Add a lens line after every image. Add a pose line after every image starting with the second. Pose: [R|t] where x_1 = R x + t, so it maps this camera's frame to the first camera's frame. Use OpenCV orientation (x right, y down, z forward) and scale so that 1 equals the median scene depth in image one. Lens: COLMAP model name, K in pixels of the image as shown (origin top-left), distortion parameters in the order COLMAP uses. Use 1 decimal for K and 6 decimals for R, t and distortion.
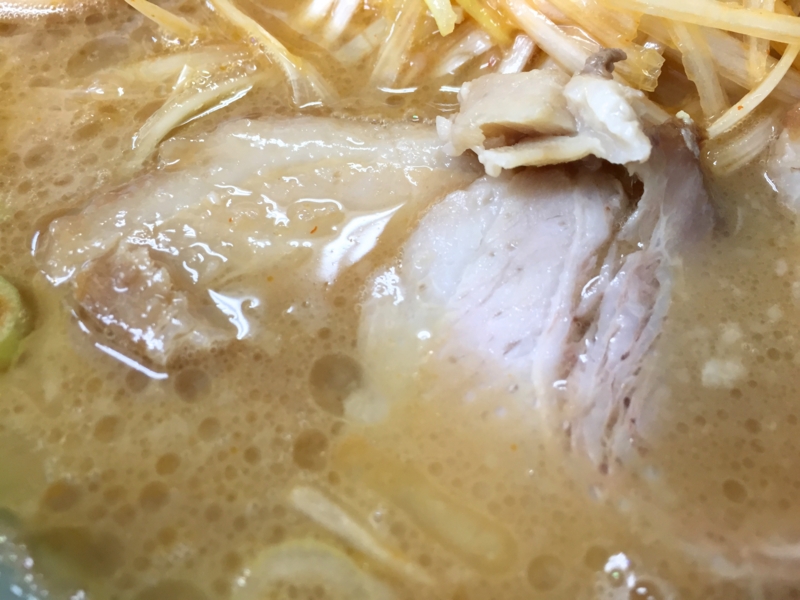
lens RADIAL K [[694.1, 0, 400.0], [0, 694.1, 300.0], [0, 0, 1]] dist [0.074465, -0.169763]
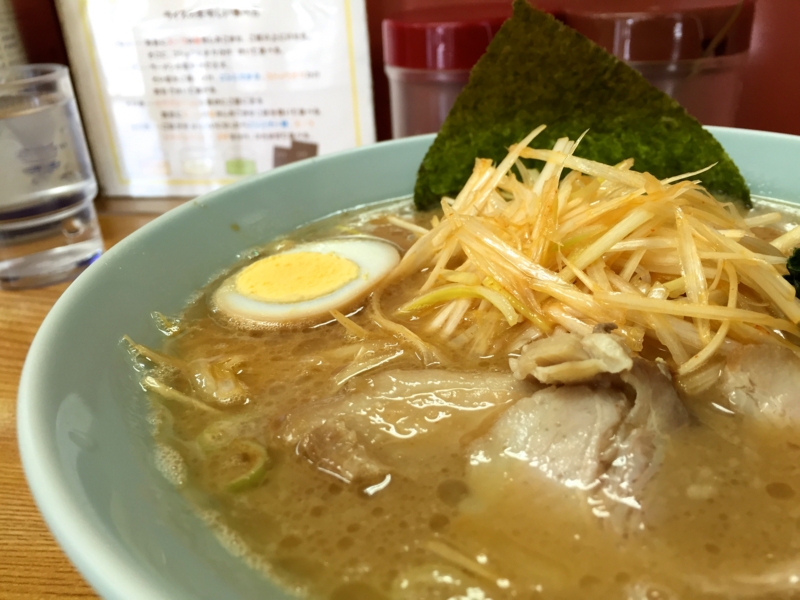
lens RADIAL K [[623.2, 0, 400.0], [0, 623.2, 300.0], [0, 0, 1]] dist [0.005633, 0.001235]
pose [[0.991628, -0.023450, -0.126978, -0.017522], [-0.046250, 0.853624, -0.518832, 0.453849], [0.120558, 0.520361, 0.845393, -0.444525]]
